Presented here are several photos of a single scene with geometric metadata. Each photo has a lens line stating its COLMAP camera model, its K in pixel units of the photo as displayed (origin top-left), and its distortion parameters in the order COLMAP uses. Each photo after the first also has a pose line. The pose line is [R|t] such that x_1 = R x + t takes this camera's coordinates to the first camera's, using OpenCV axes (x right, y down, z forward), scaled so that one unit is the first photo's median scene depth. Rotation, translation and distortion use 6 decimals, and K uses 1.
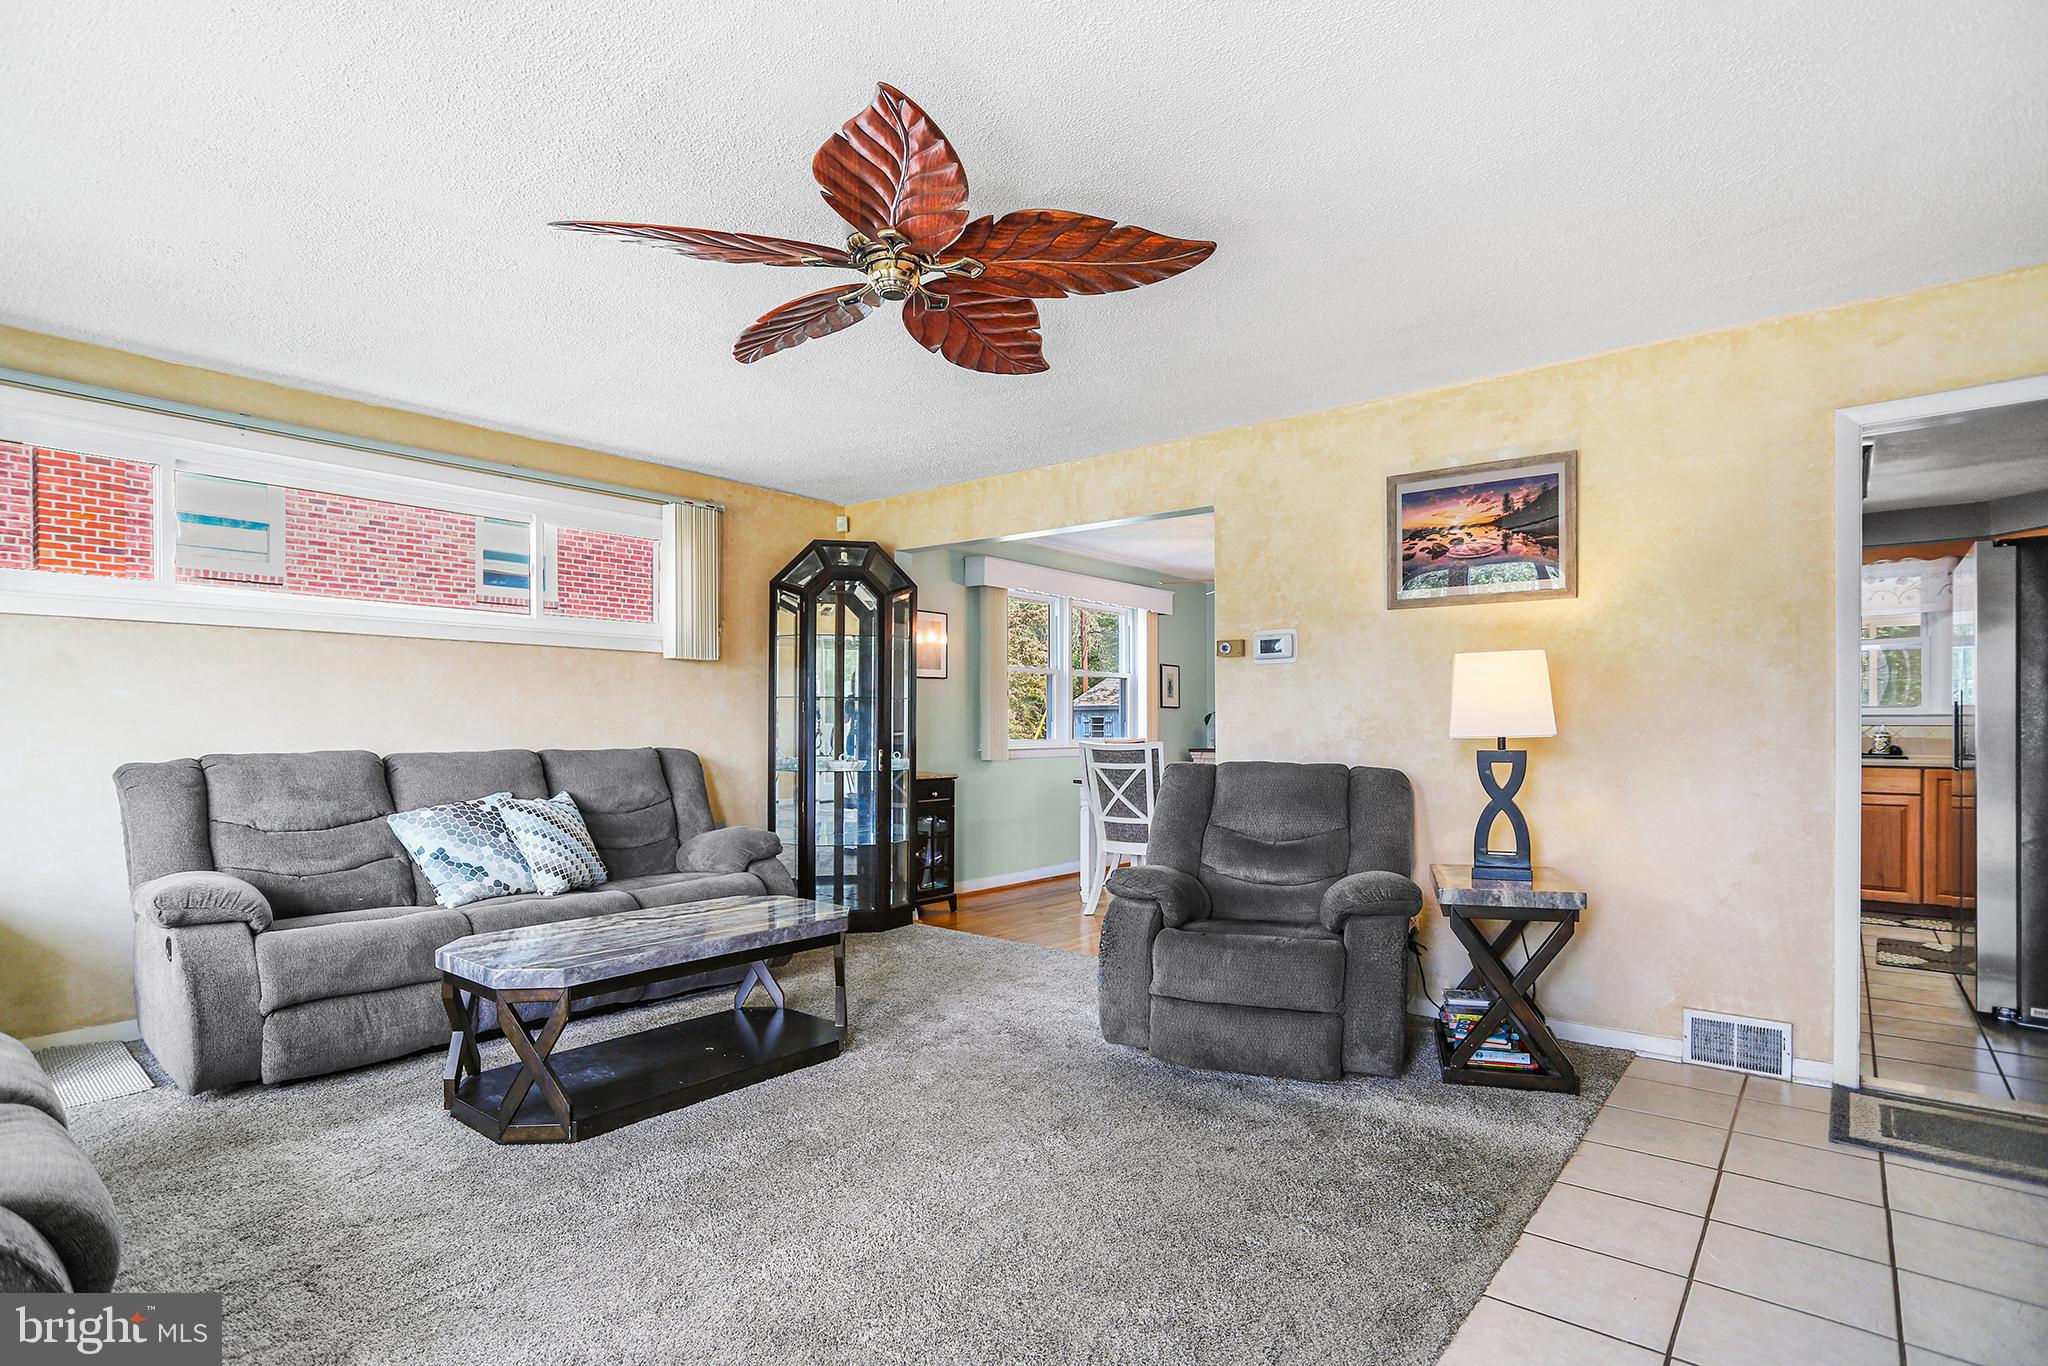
lens RADIAL K [[1014.1, 0, 1024.6], [0, 1014.1, 710.0], [0, 0, 1]] dist [-0.063144, 0.034308]
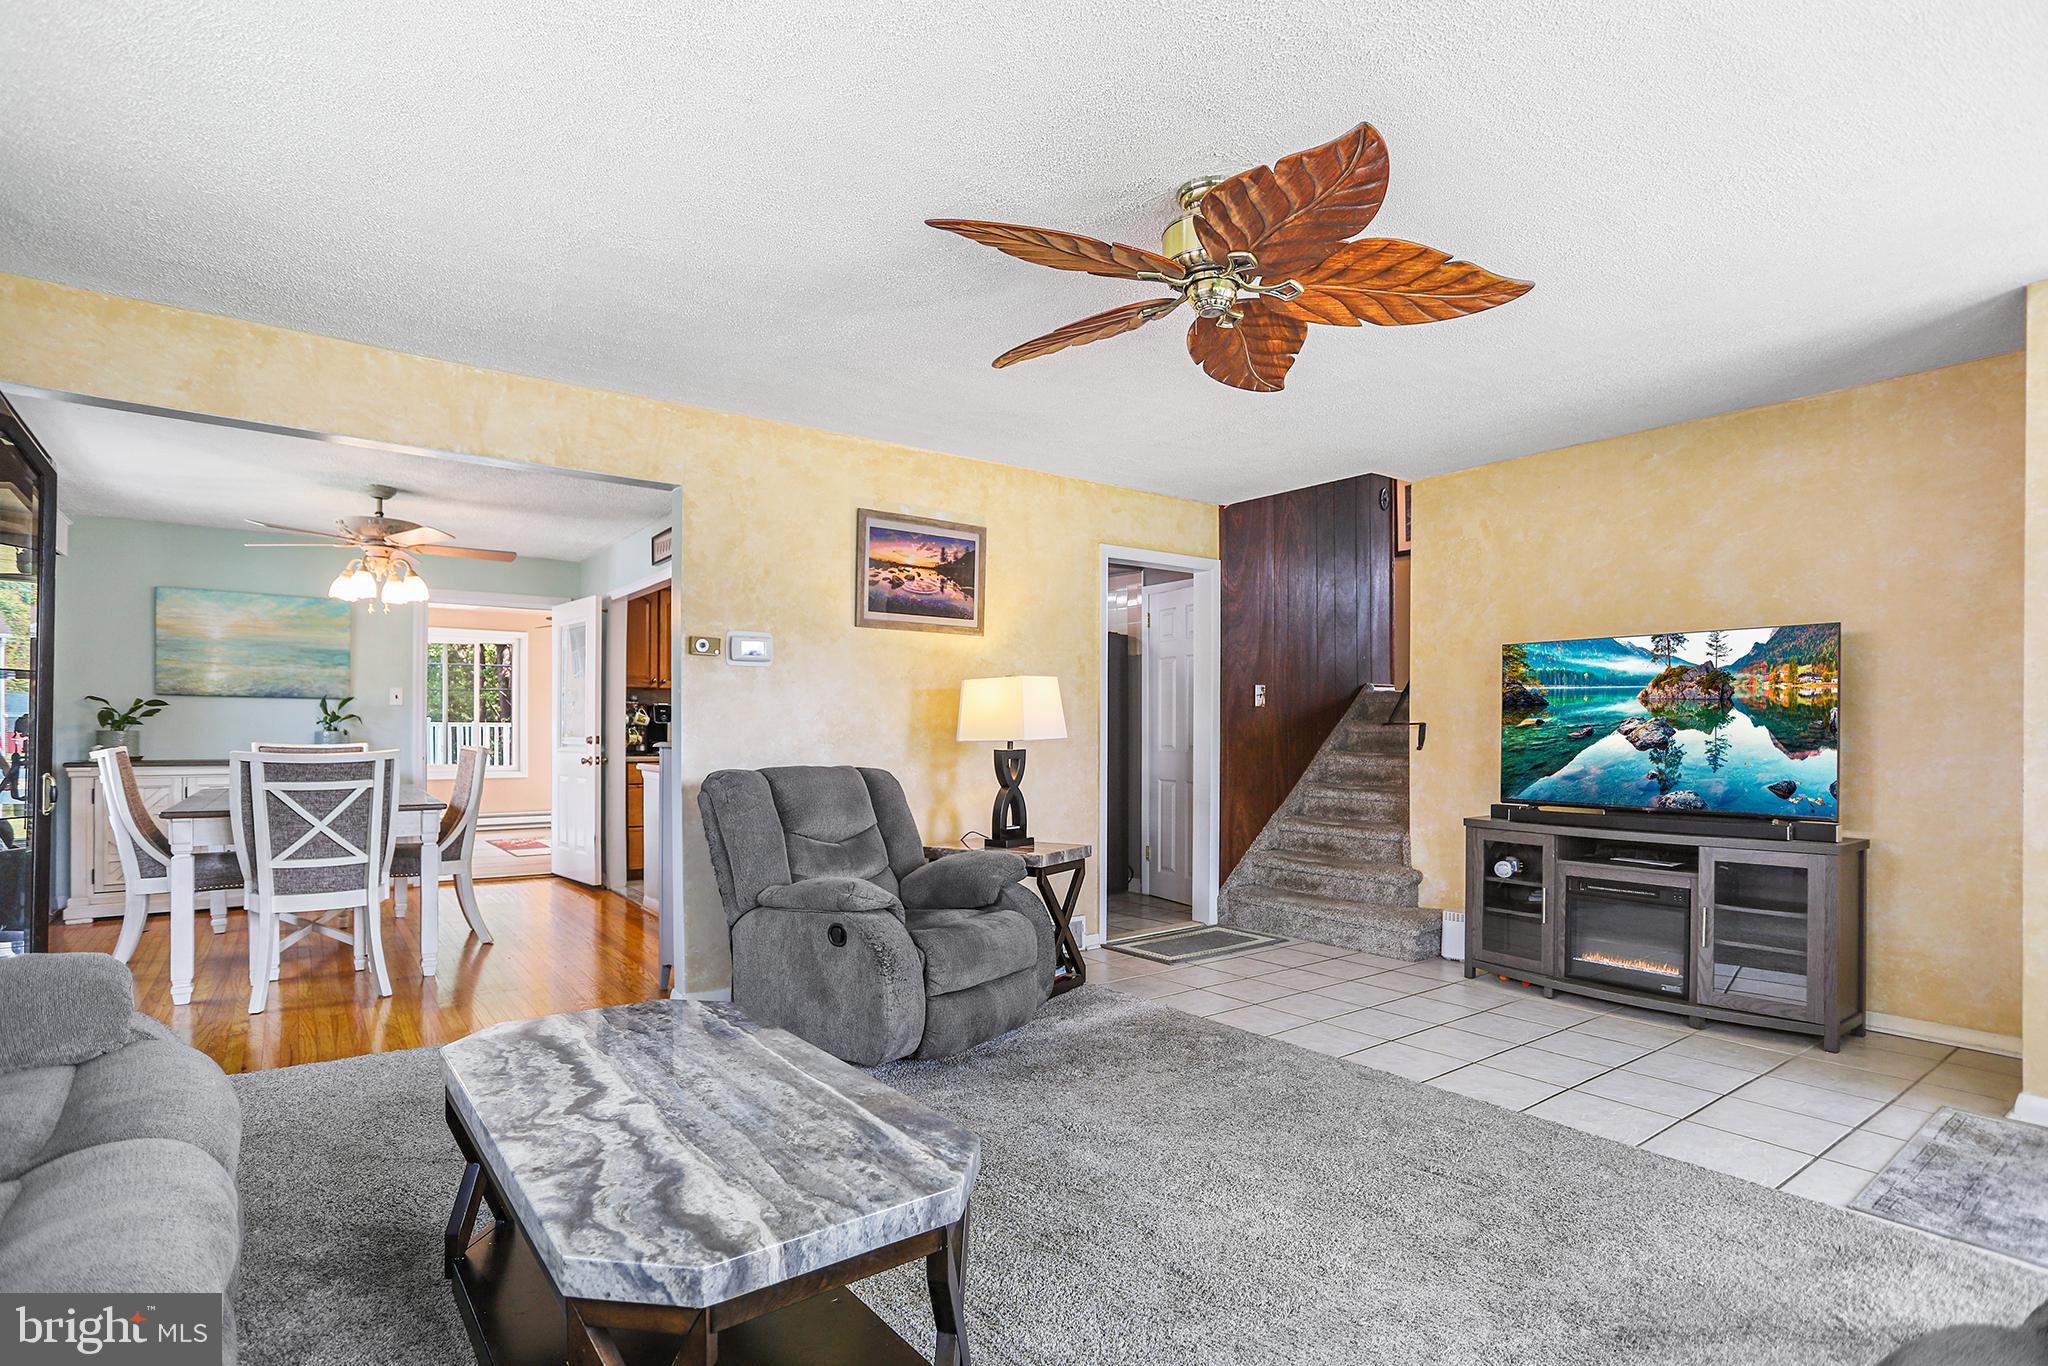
lens RADIAL K [[1014.1, 0, 1024.6], [0, 1014.1, 710.0], [0, 0, 1]] dist [-0.063144, 0.034308]
pose [[0.246639, 0.021367, 0.968872, -0.688014], [-0.018043, 0.999685, -0.017454, 0.009308], [-0.968939, -0.013177, 0.246947, 0.546831]]
